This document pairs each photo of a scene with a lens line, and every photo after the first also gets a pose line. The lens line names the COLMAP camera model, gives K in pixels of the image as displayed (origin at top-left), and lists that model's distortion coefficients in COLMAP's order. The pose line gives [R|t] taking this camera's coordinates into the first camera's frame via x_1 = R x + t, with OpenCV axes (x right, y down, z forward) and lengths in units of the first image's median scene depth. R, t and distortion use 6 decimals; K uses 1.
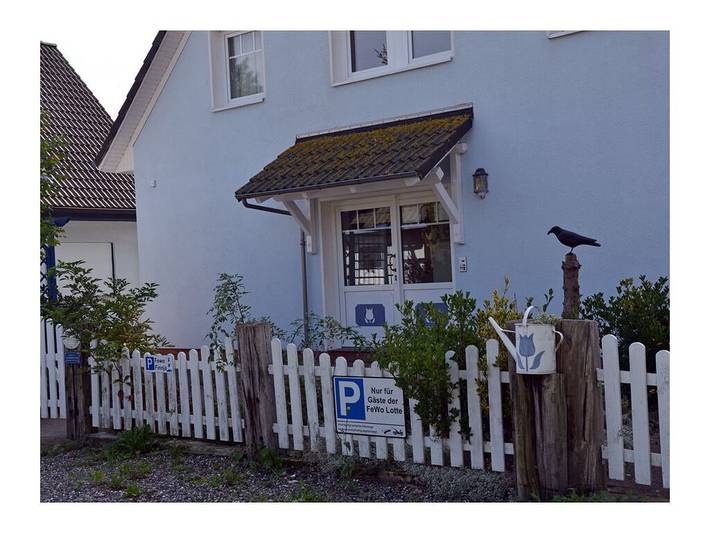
lens RADIAL K [[947.6, 0, 354.9], [0, 947.6, 266.7], [0, 0, 1]] dist [0.105717, 0.000000]
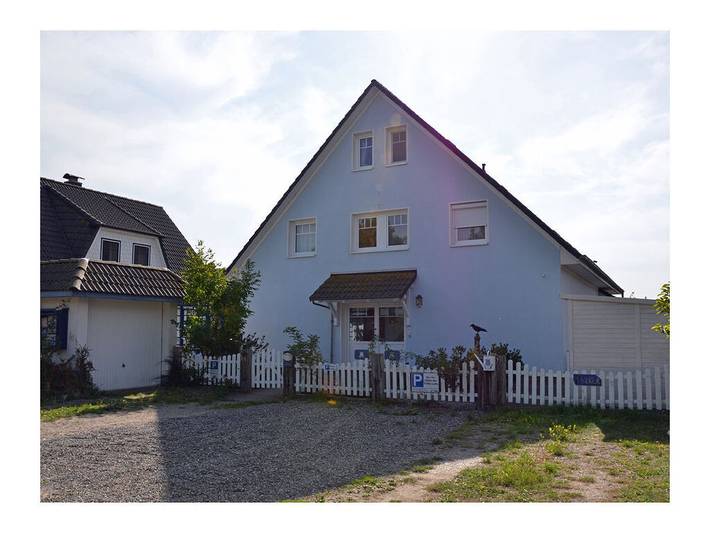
lens RADIAL K [[591.4, 0, 354.9], [0, 591.4, 267.8], [0, 0, 1]] dist [-0.096905, -0.000331]
pose [[0.978194, 0.073220, 0.194360, -0.548026], [-0.052080, 0.992372, -0.111741, 0.006604], [-0.201059, 0.099182, 0.974545, -0.741455]]
